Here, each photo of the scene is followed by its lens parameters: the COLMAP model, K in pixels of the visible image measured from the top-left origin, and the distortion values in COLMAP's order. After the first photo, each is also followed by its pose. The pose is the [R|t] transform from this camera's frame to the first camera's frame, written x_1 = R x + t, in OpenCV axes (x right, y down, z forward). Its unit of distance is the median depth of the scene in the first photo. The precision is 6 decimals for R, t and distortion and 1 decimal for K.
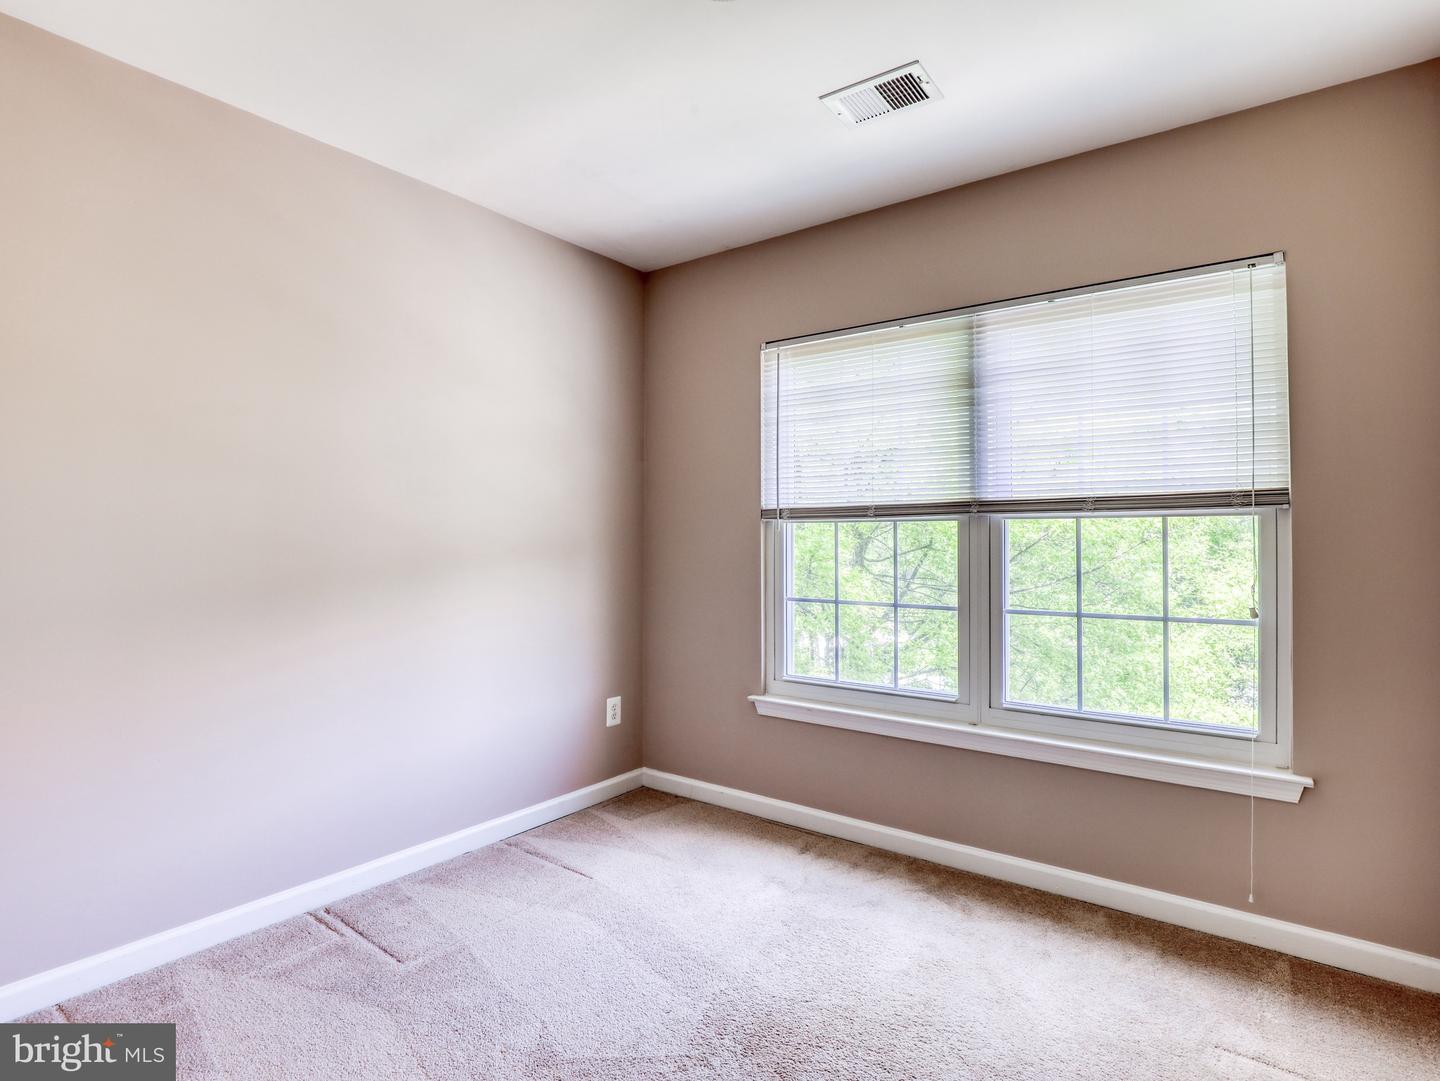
lens RADIAL K [[758.6, 0, 717.4], [0, 758.6, 536.9], [0, 0, 1]] dist [-0.029969, 0.005416]
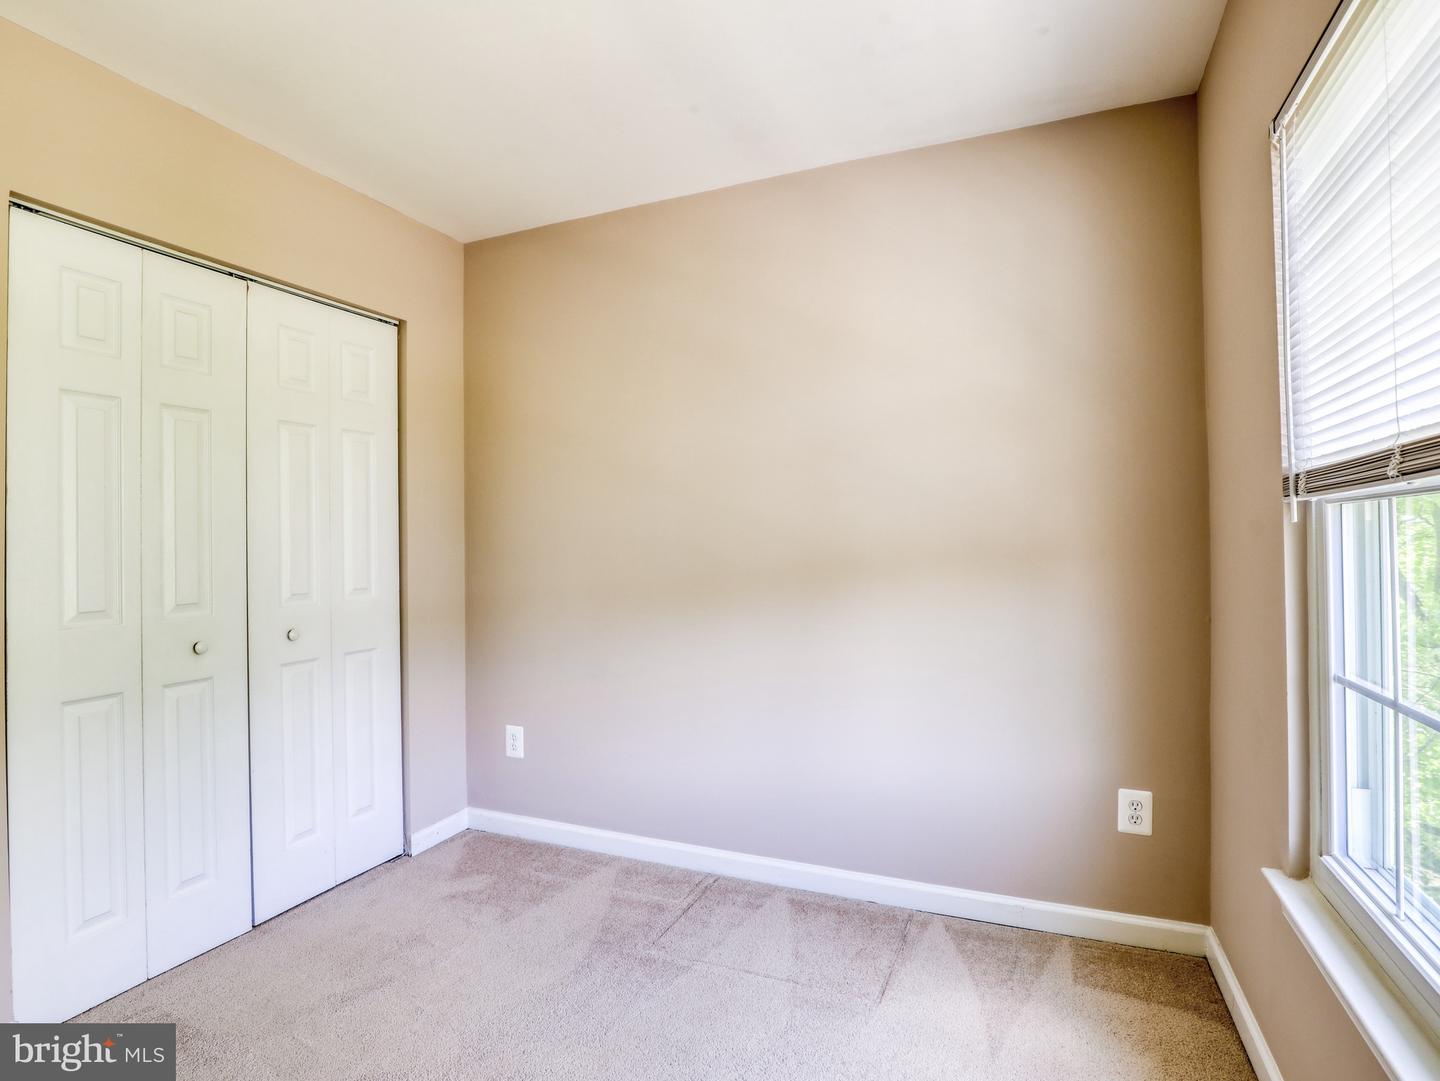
lens RADIAL K [[758.6, 0, 721.8], [0, 758.6, 539.6], [0, 0, 1]] dist [-0.029969, 0.005416]
pose [[0.249831, -0.001005, -0.968289, 0.460470], [0.009271, 0.999956, 0.001354, -0.001396], [0.968245, -0.009315, 0.249830, 0.612054]]
